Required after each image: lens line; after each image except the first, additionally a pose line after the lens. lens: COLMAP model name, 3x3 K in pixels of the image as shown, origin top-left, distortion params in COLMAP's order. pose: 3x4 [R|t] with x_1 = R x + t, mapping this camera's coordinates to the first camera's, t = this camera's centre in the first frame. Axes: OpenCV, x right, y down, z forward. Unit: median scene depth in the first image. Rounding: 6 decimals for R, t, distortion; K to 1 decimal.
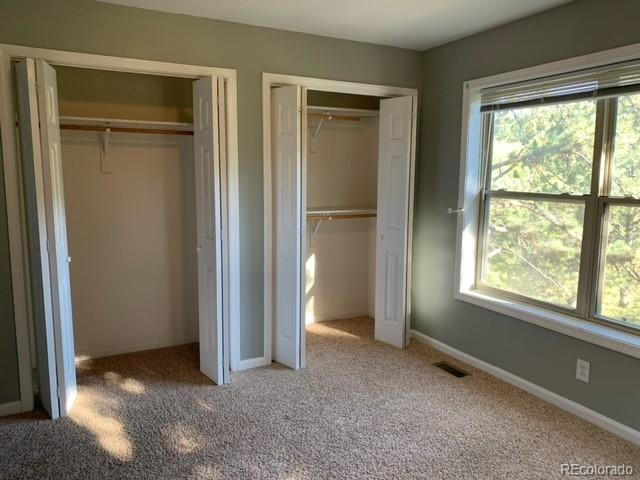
lens RADIAL K [[493.5, 0, 311.4], [0, 493.5, 239.8], [0, 0, 1]] dist [0.000893, 0.012076]
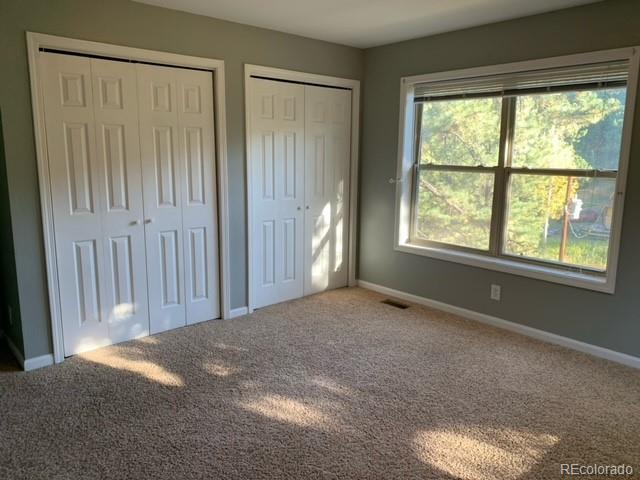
lens RADIAL K [[478.7, 0, 320.1], [0, 478.7, 238.1], [0, 0, 1]] dist [0.115058, -0.262786]
pose [[0.970535, -0.041431, 0.237371, -0.203868], [0.030321, 0.998275, 0.050266, 0.020920], [-0.239044, -0.041588, 0.970118, -0.166934]]
